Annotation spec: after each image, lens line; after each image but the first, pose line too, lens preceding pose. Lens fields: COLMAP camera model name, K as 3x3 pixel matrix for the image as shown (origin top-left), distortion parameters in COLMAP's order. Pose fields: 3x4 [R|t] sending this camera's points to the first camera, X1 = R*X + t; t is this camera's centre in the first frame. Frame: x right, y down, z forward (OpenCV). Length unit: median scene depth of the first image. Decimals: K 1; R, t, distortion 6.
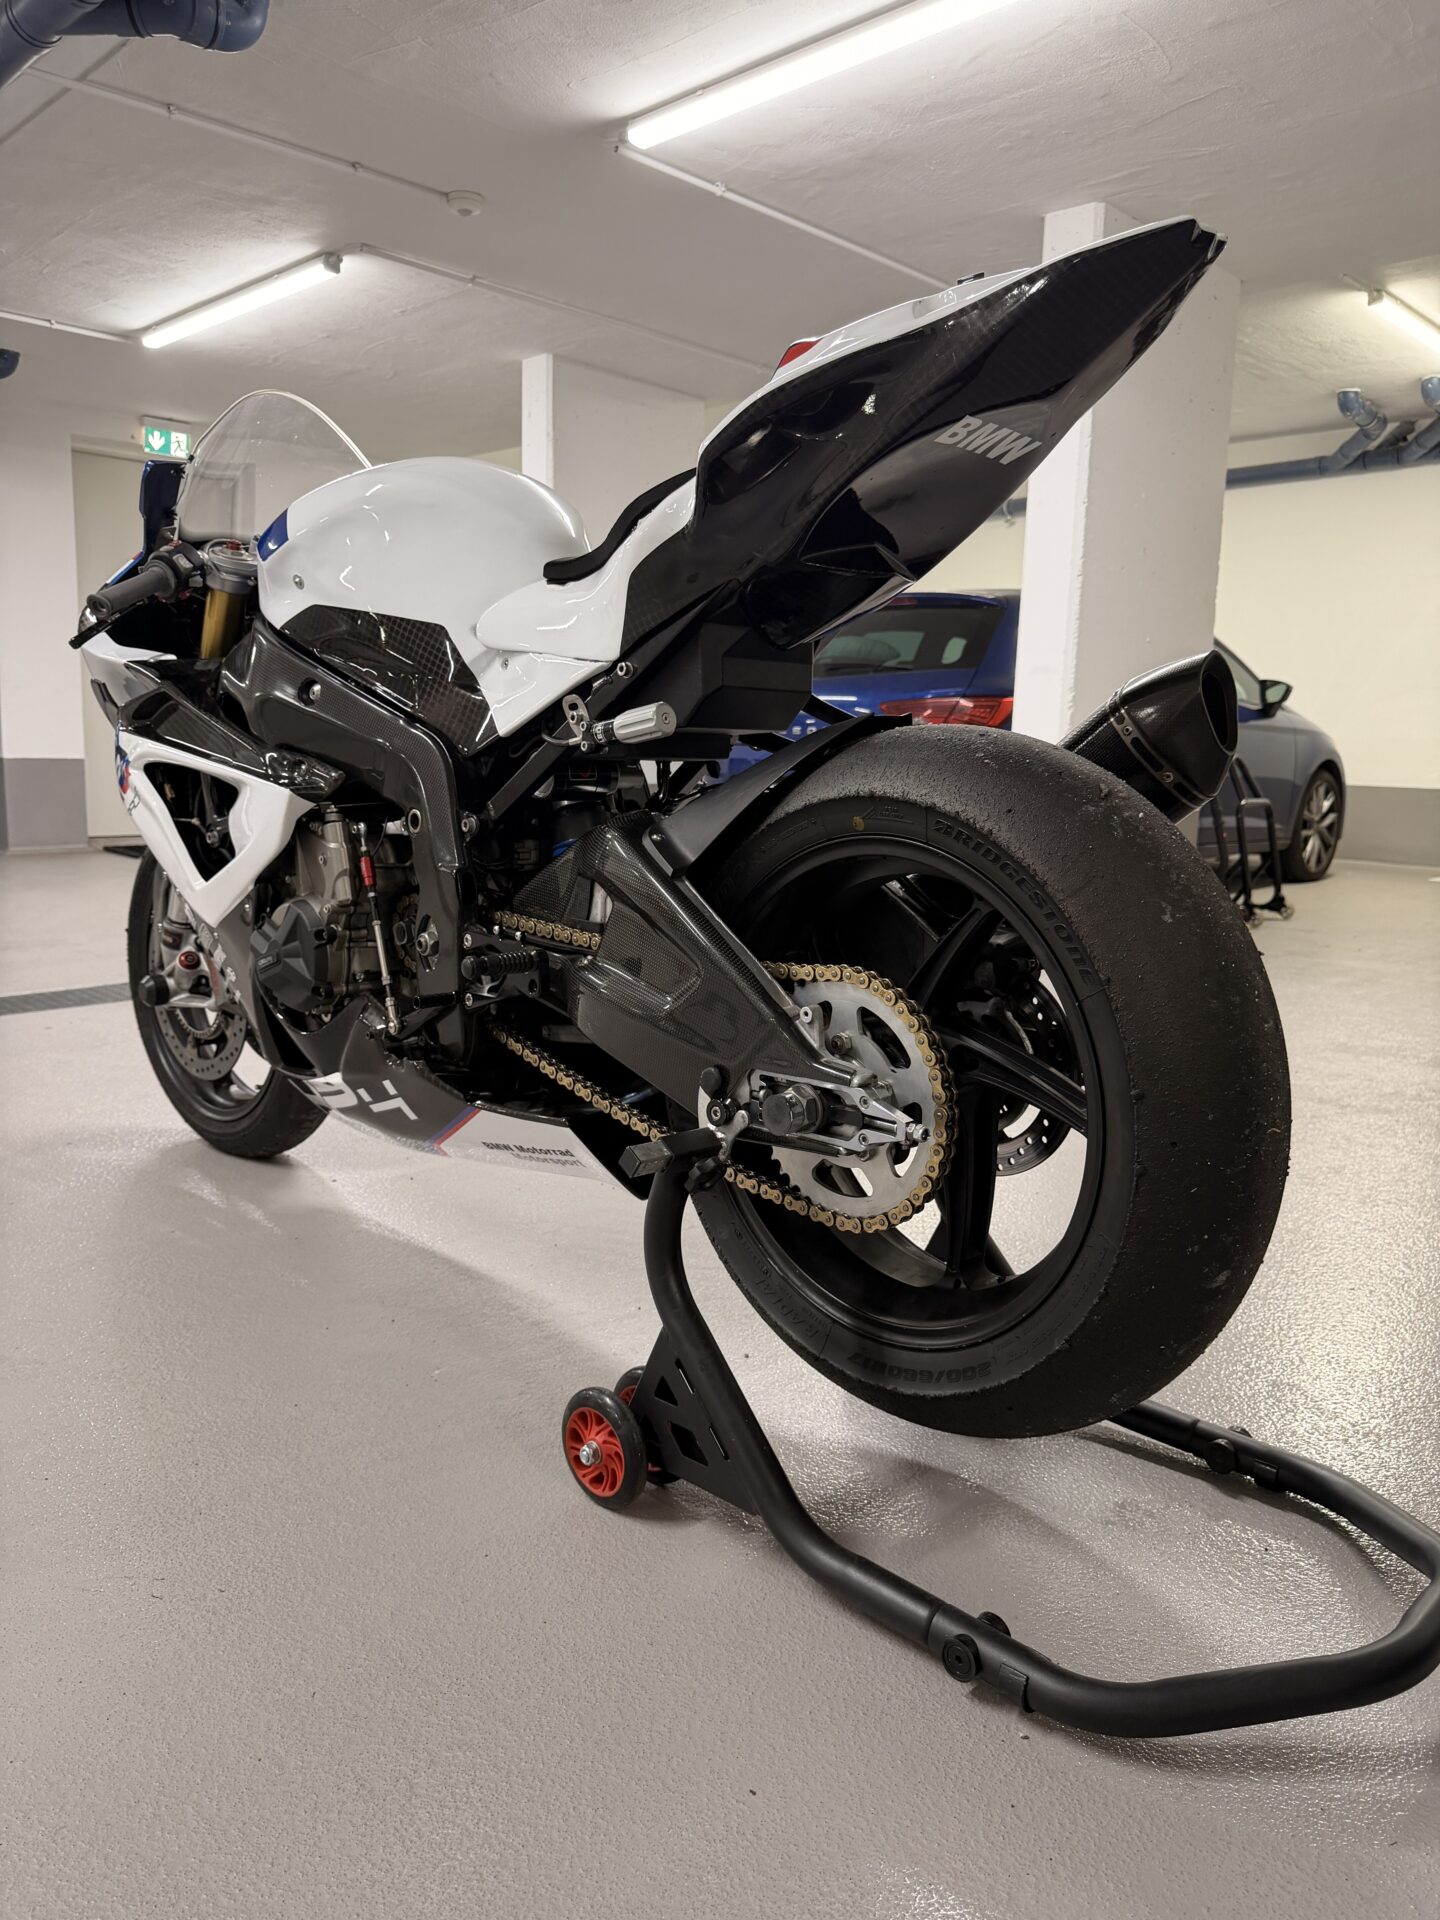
lens RADIAL K [[1400.1, 0, 695.9], [0, 1400.1, 973.0], [0, 0, 1]] dist [0.001129, -0.002034]
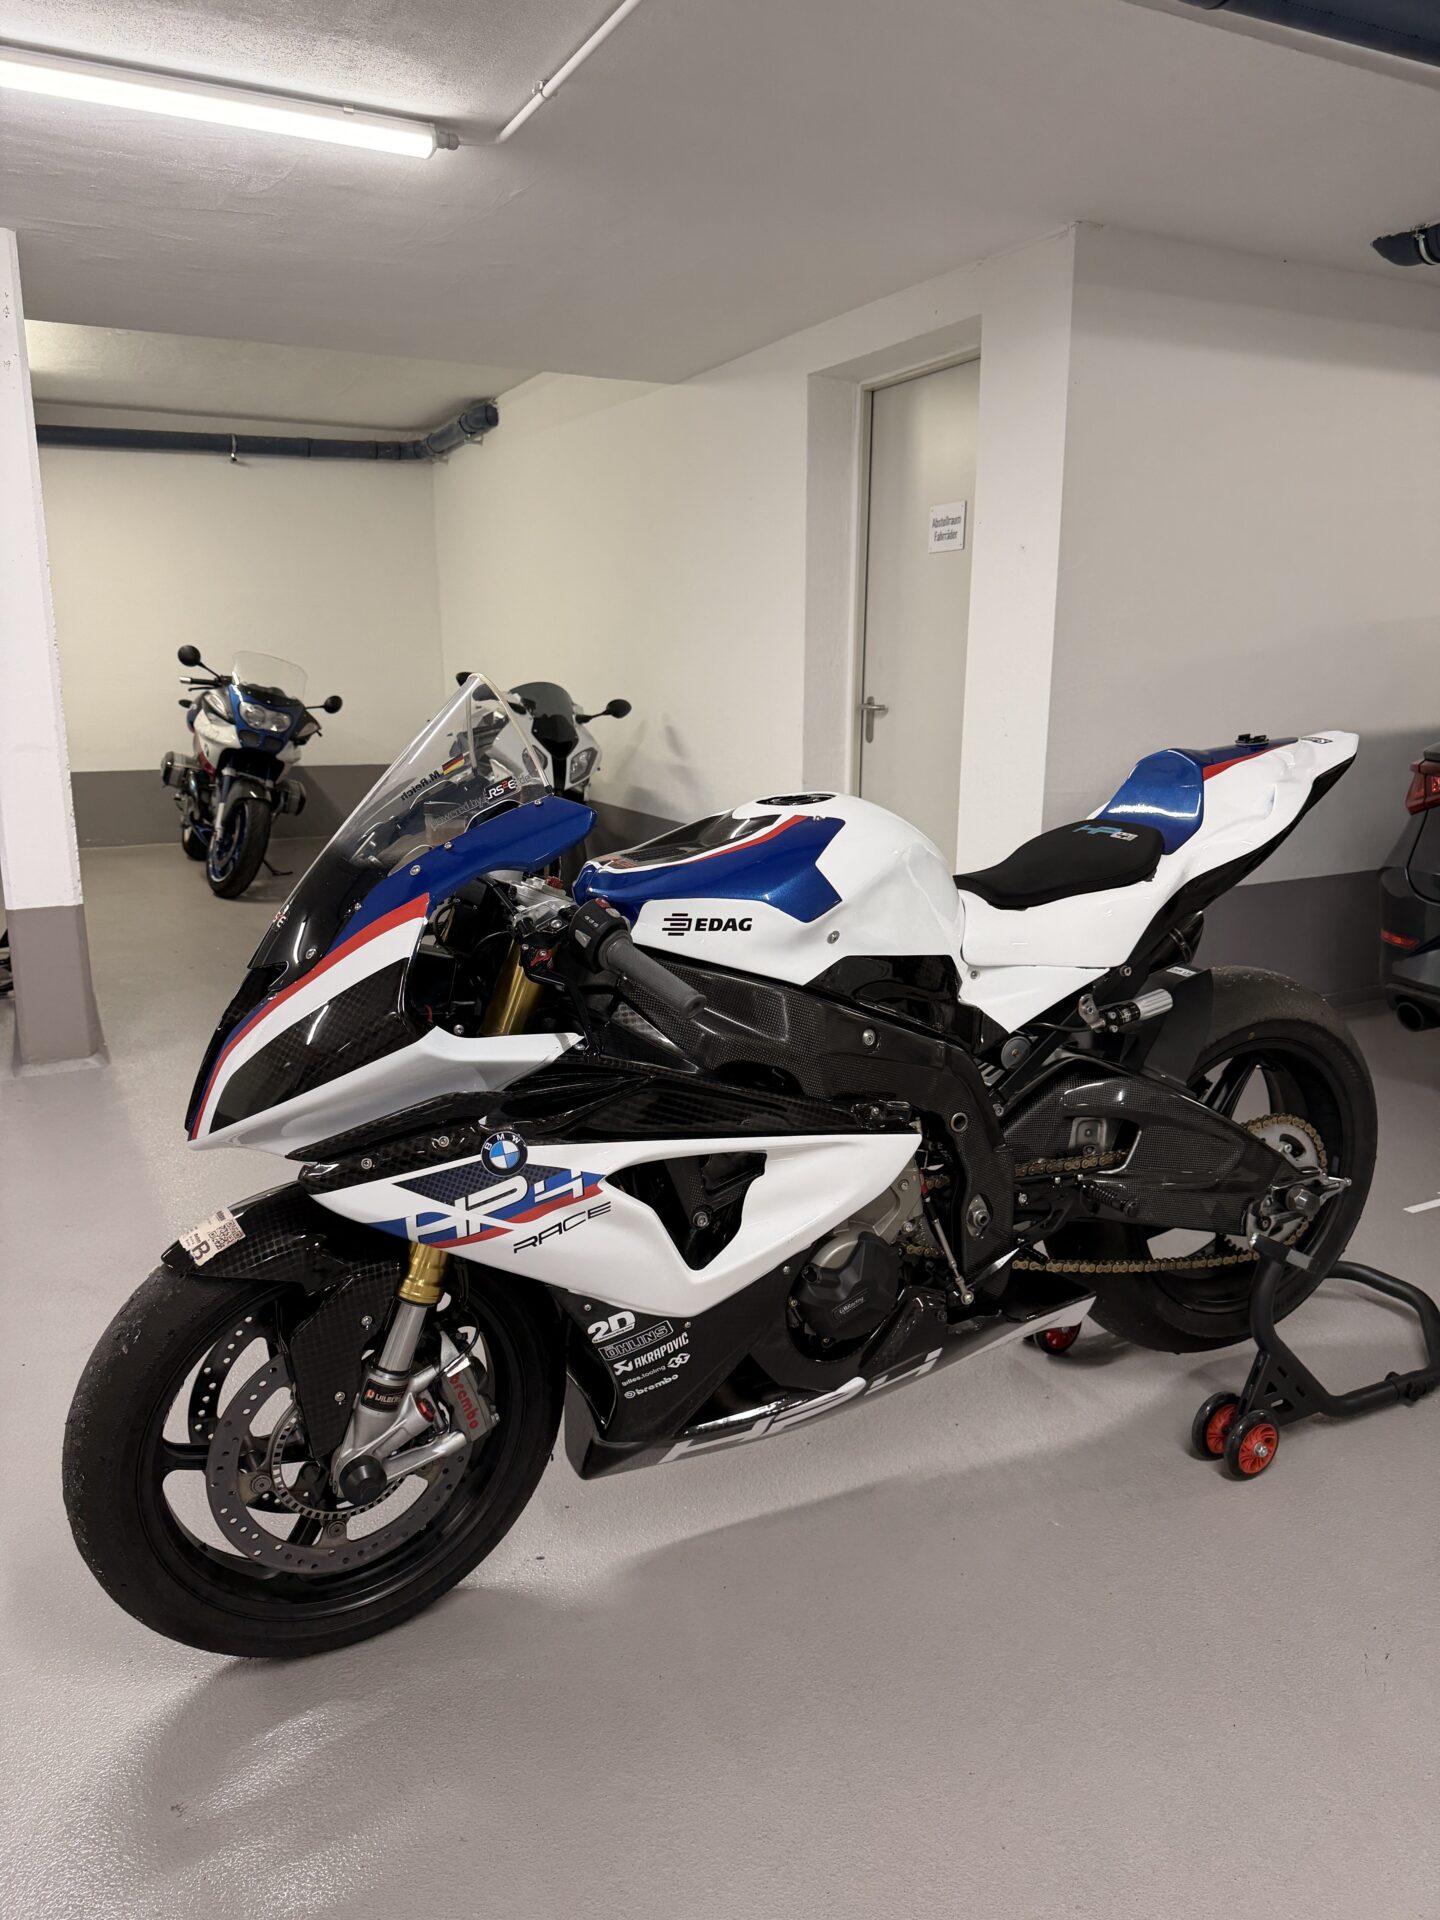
lens RADIAL K [[1366.8, 0, 720.0], [0, 1366.8, 960.0], [0, 0, 1]] dist [0.089849, -0.105315]
pose [[0.321110, -0.228412, 0.919085, -0.930321], [0.160350, 0.969580, 0.184938, -0.350342], [-0.933368, 0.087989, 0.347967, 0.565550]]
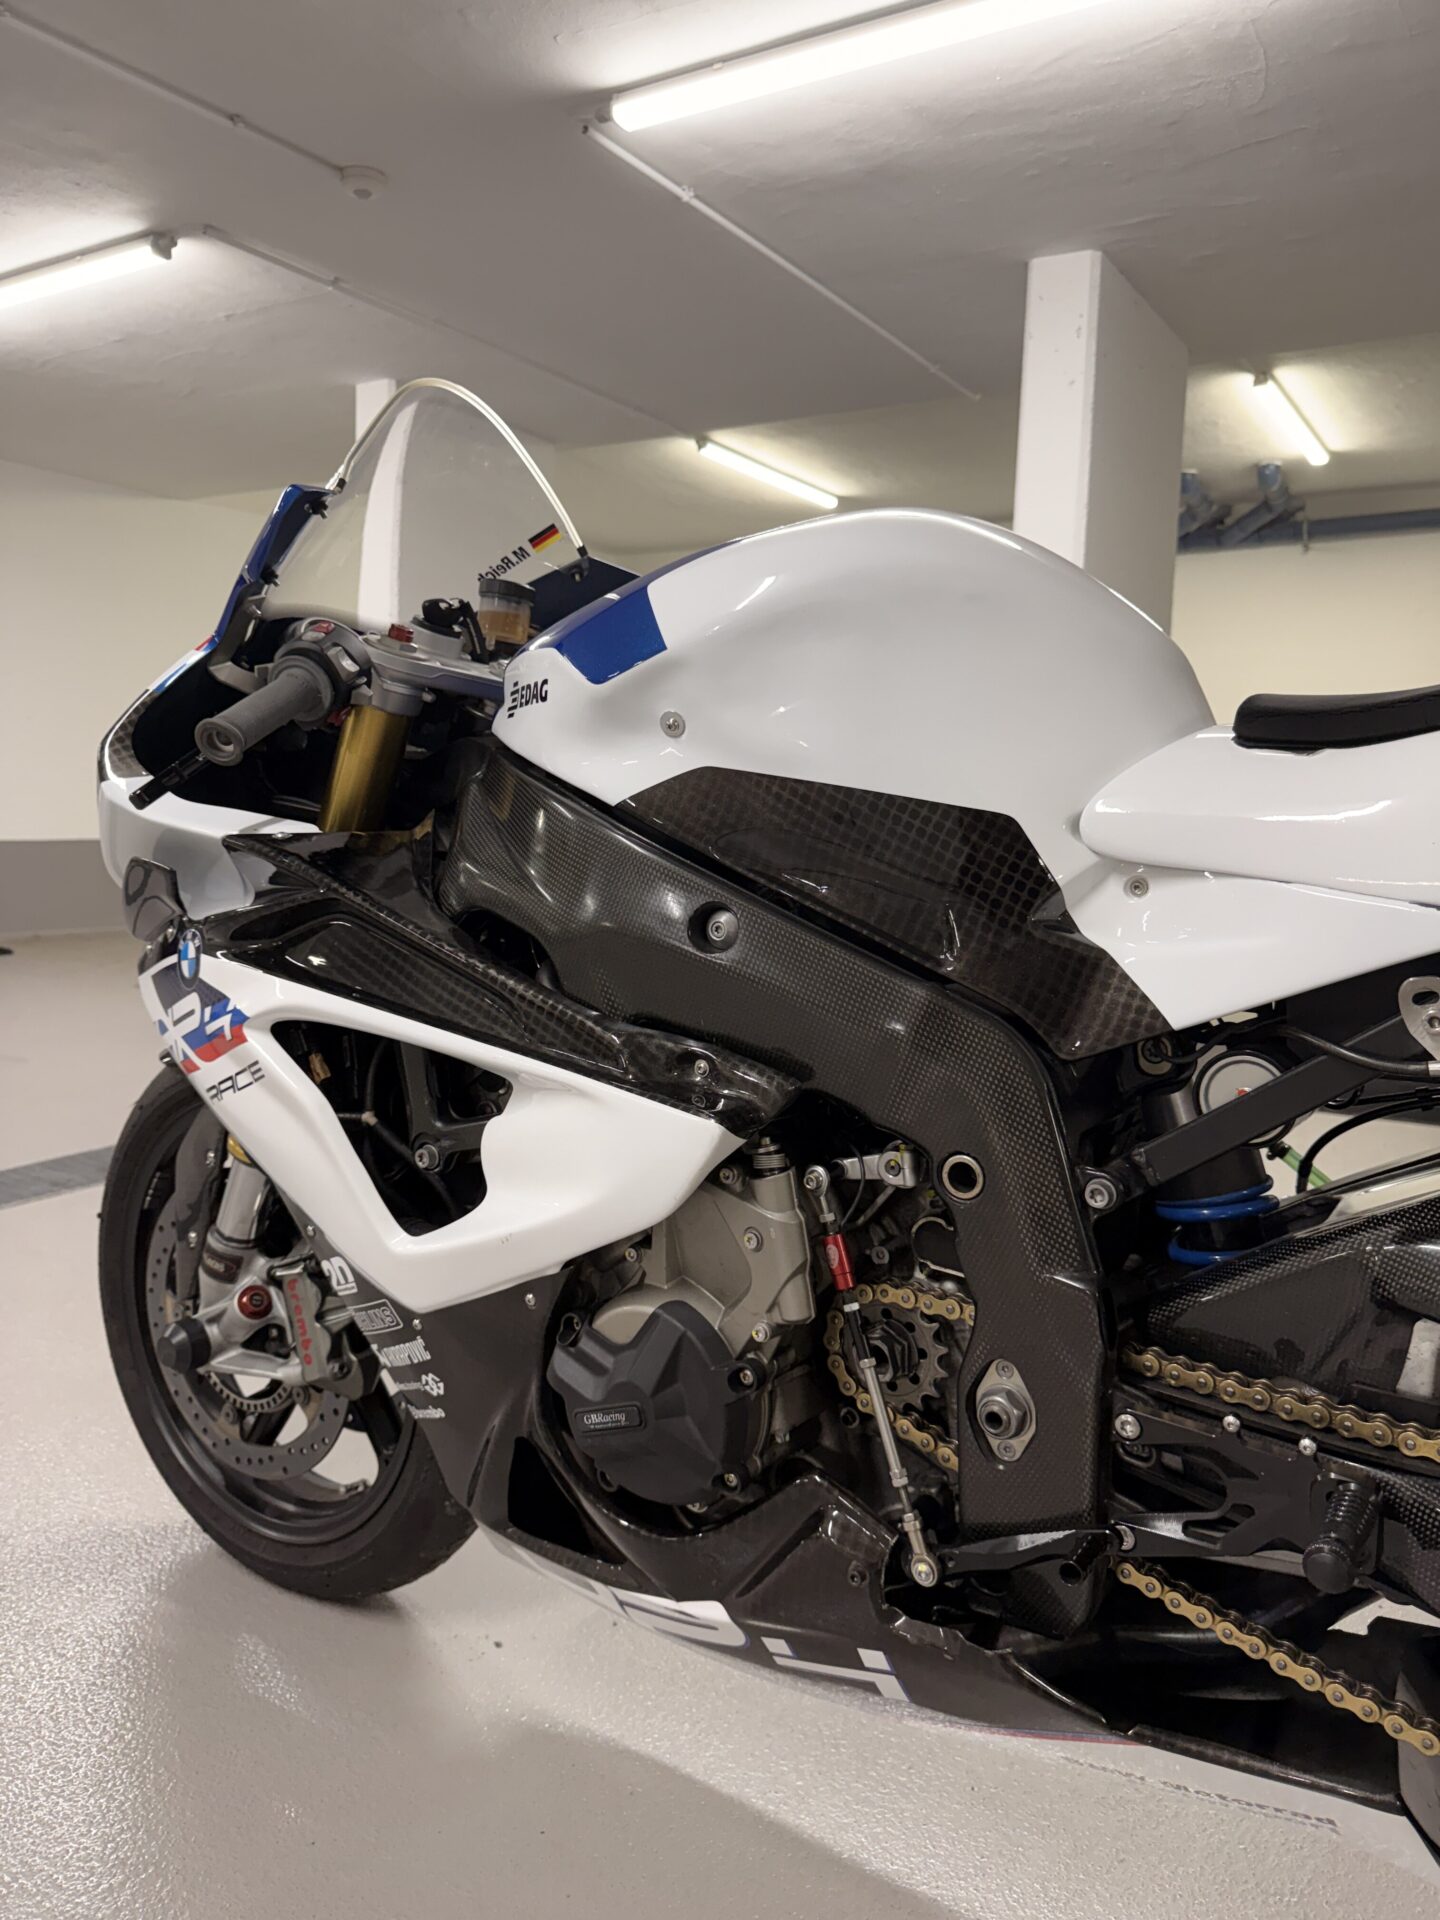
lens RADIAL K [[1366.8, 0, 720.0], [0, 1366.8, 960.0], [0, 0, 1]] dist [0.089849, -0.105315]
pose [[0.974609, -0.025015, 0.222511, -0.294985], [0.033971, 0.998756, -0.036515, -0.127597], [-0.221320, 0.043147, 0.974246, 0.369102]]
